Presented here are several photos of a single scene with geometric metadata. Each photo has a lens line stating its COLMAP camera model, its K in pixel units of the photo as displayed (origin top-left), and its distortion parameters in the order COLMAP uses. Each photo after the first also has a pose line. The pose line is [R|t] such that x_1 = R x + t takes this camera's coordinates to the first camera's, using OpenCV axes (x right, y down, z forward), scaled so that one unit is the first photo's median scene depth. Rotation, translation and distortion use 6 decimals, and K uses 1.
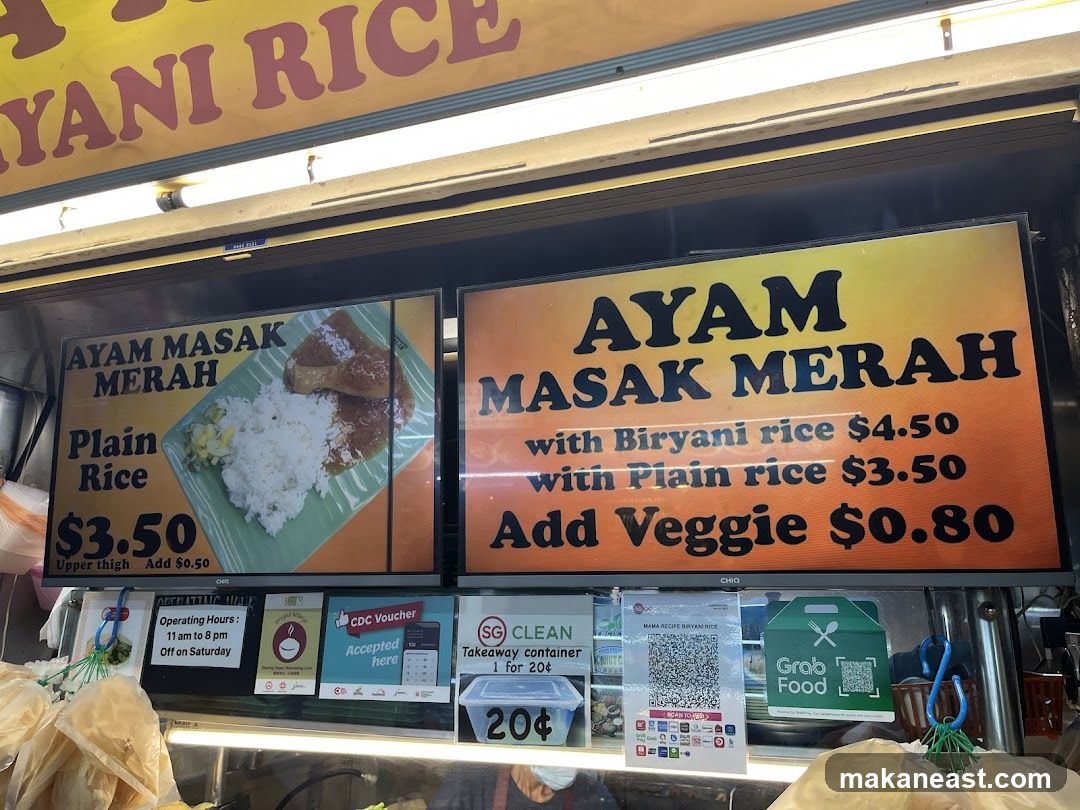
lens RADIAL K [[846.9, 0, 540.4], [0, 846.9, 407.6], [0, 0, 1]] dist [0.015387, 0.002048]
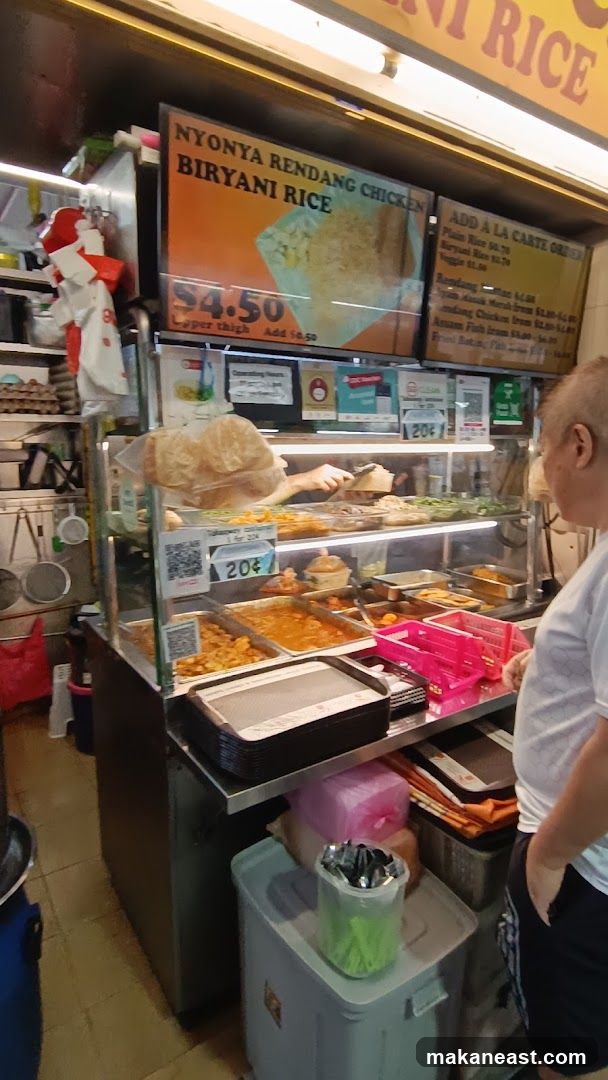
lens RADIAL K [[592.9, 0, 306.2], [0, 592.9, 539.1], [0, 0, 1]] dist [-0.004141, -0.000596]
pose [[0.589945, -0.153325, 0.792752, -1.373068], [-0.210771, 0.918523, 0.334500, 0.166861], [-0.779449, -0.364426, 0.509562, 0.322526]]
